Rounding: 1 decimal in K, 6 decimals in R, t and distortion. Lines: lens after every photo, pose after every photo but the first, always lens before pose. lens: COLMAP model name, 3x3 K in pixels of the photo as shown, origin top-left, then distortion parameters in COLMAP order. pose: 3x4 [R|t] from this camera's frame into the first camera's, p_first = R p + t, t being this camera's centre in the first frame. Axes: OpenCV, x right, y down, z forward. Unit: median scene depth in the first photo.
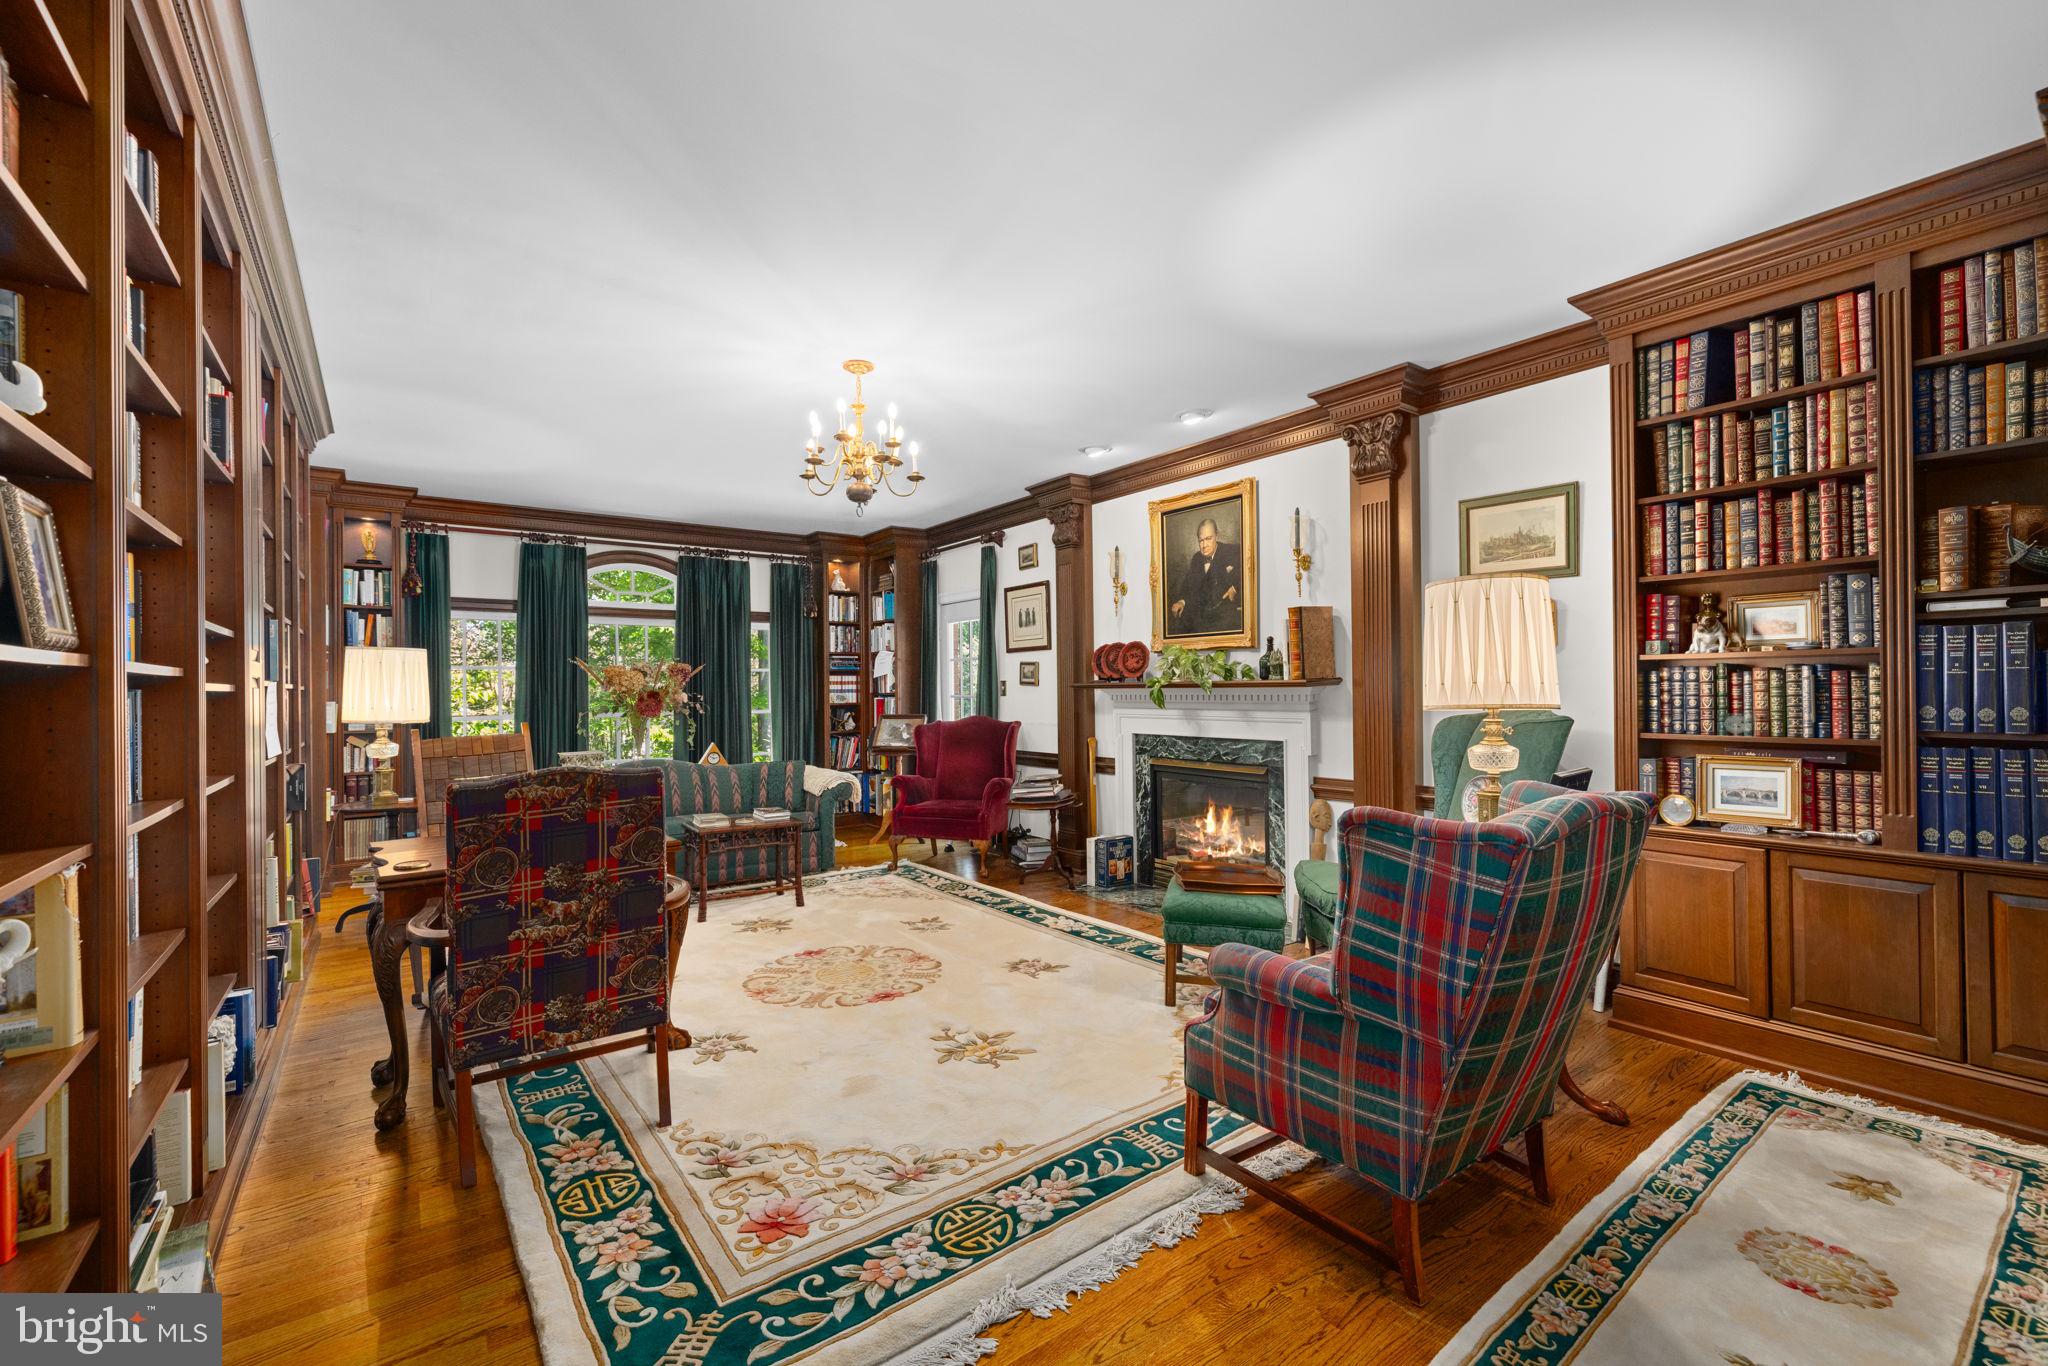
lens RADIAL K [[853.7, 0, 1022.4], [0, 853.7, 688.5], [0, 0, 1]] dist [-0.002382, 0.000882]
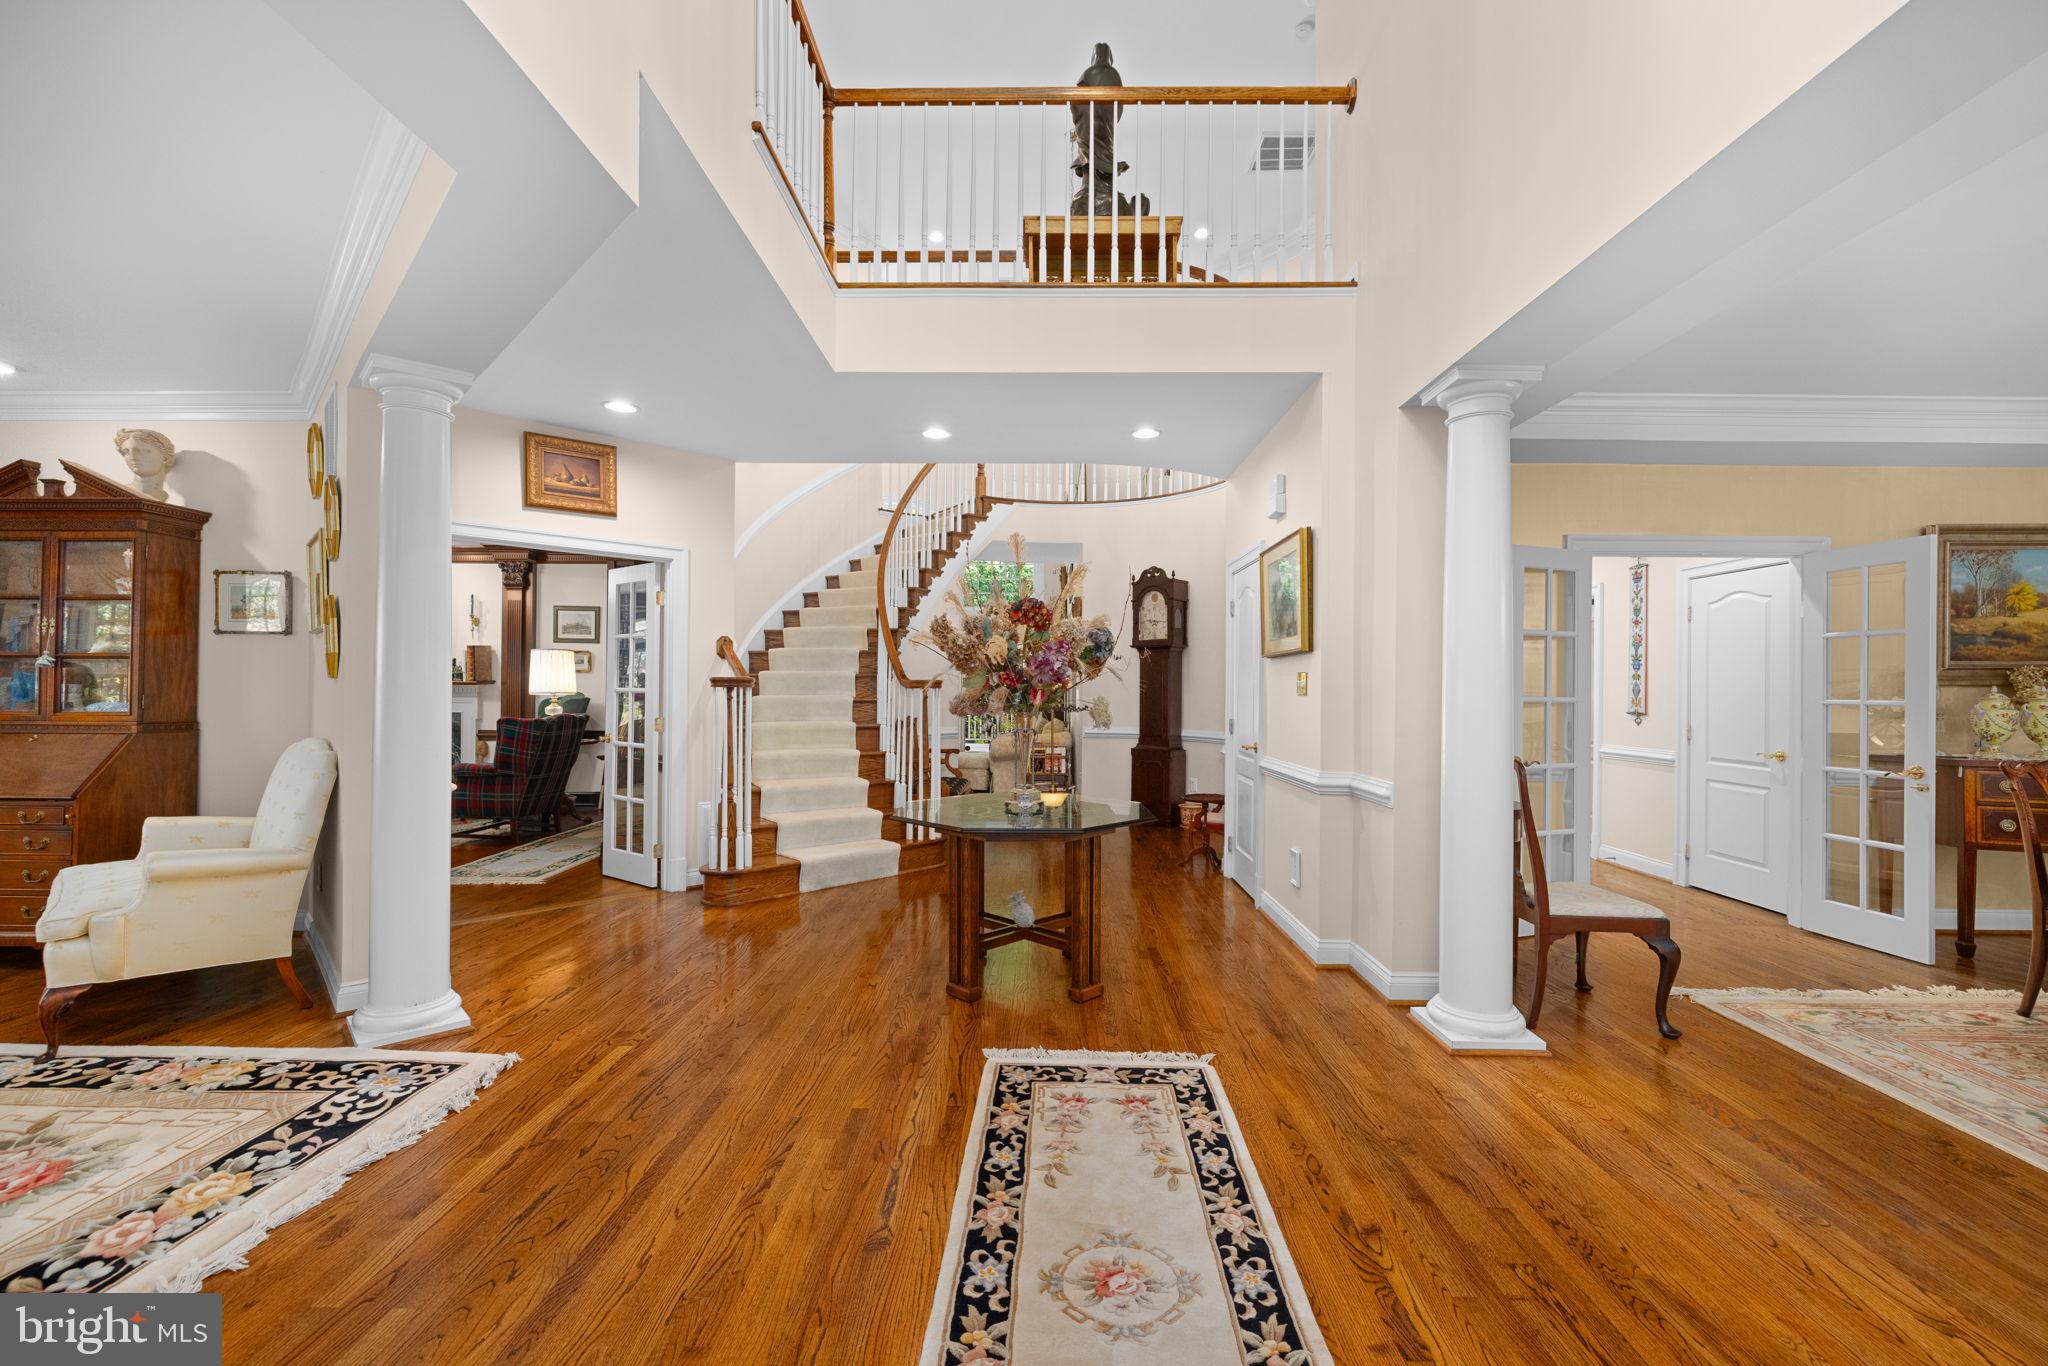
lens RADIAL K [[853.7, 0, 1025.9], [0, 853.7, 682.2], [0, 0, 1]] dist [-0.002382, 0.000882]
pose [[0.602467, 0.021552, 0.797853, -0.445383], [-0.016237, 0.999759, -0.014746, 0.000917], [-0.797979, -0.004071, 0.602672, -1.132848]]
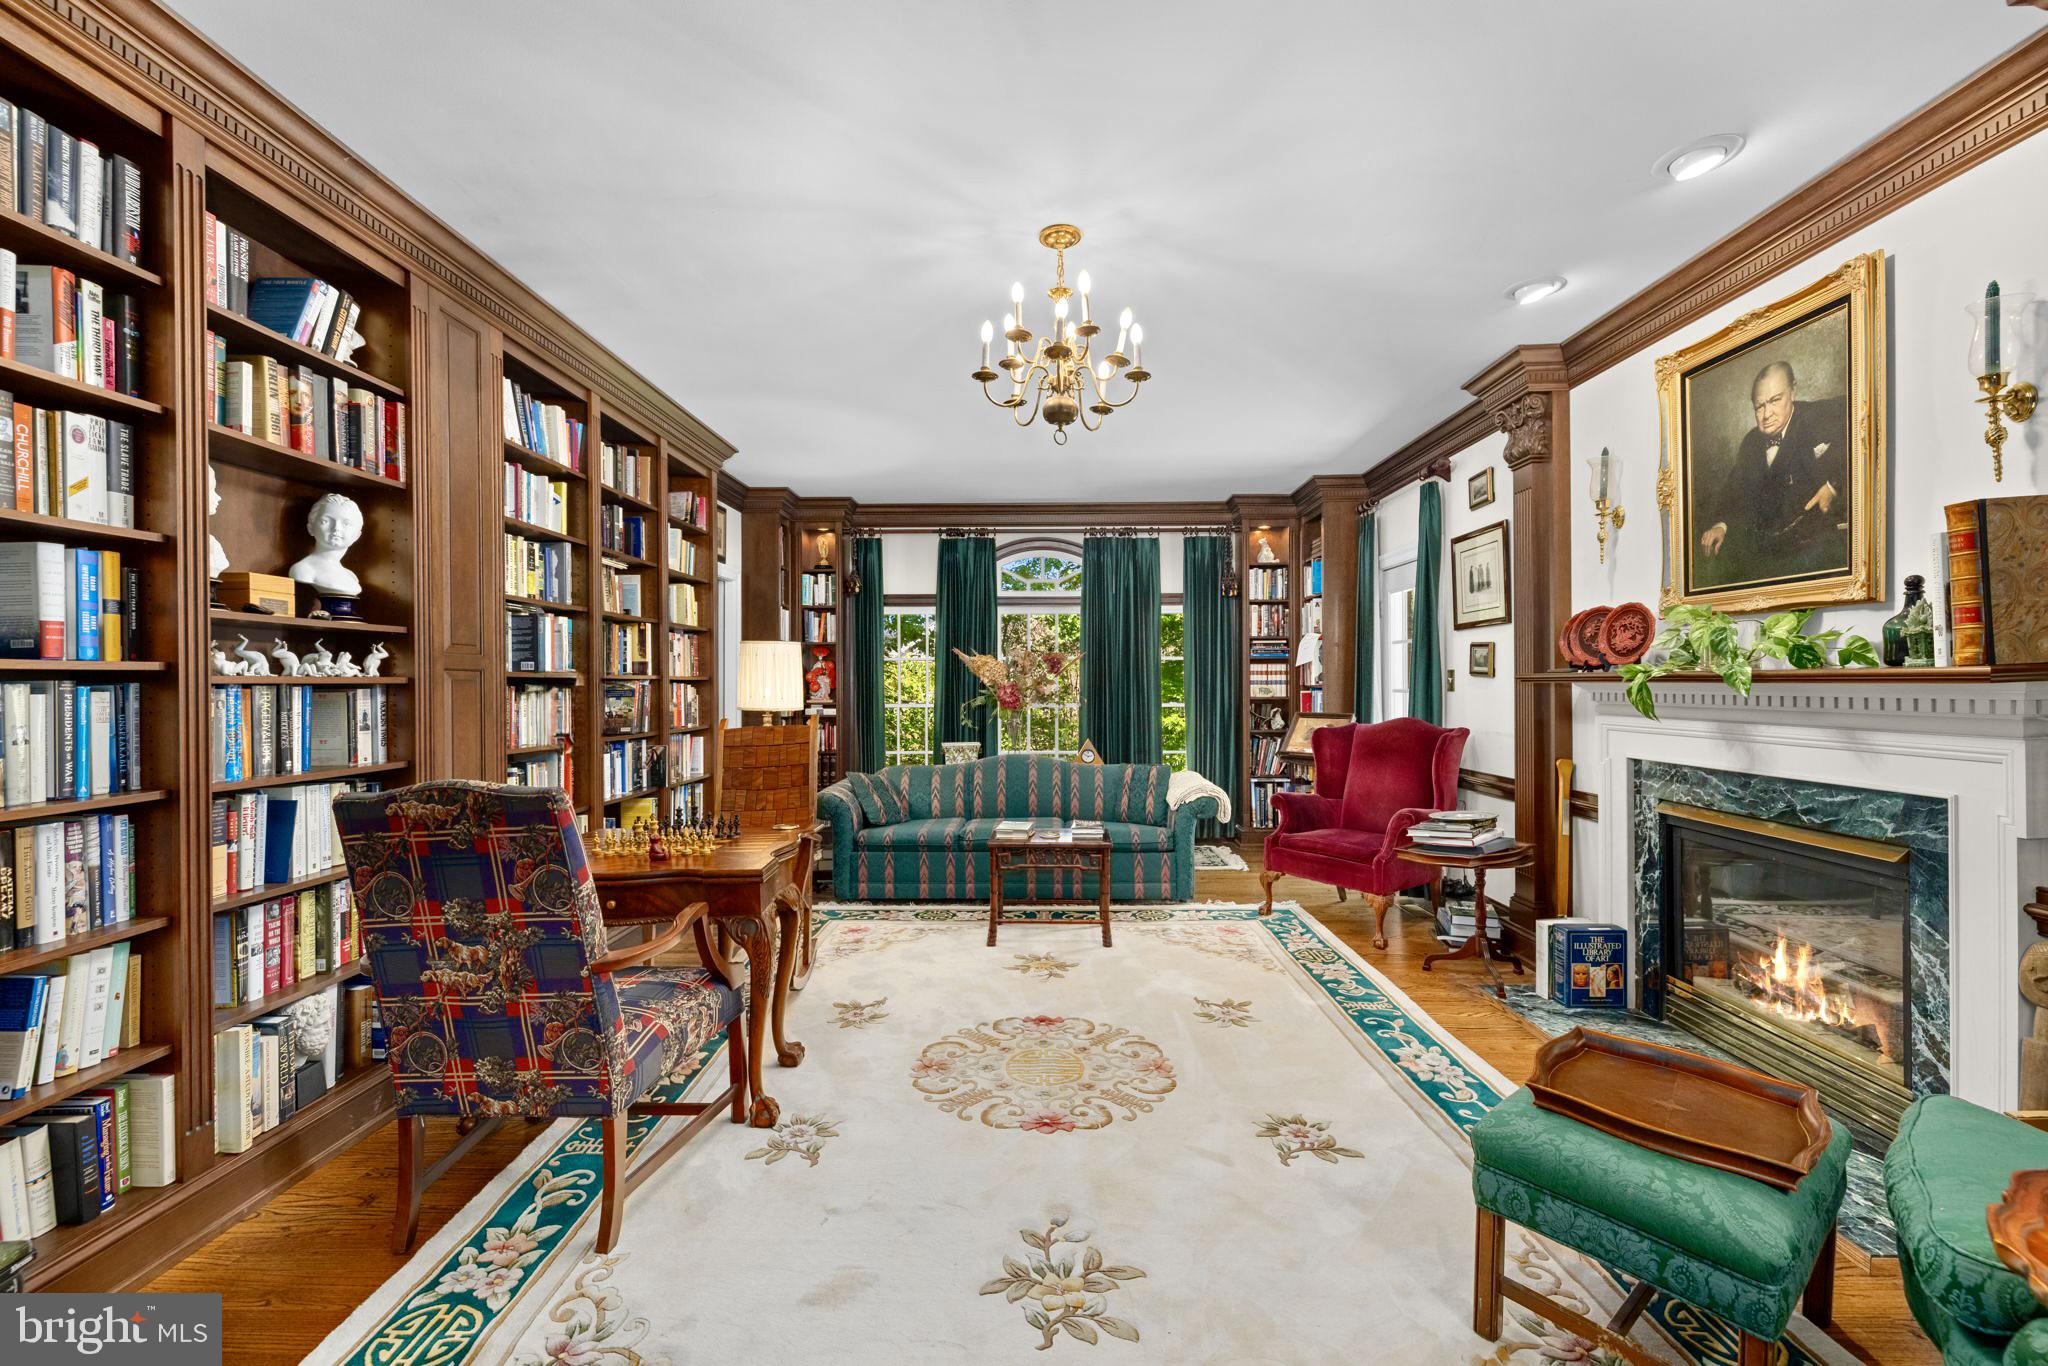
lens RADIAL K [[853.7, 0, 1029.0], [0, 853.7, 686.4], [0, 0, 1]] dist [-0.002382, 0.000882]
pose [[0.799896, 0.008990, -0.600071, 0.174971], [-0.002645, 0.999931, 0.011455, -0.003381], [0.600132, -0.007576, 0.799865, 0.314541]]
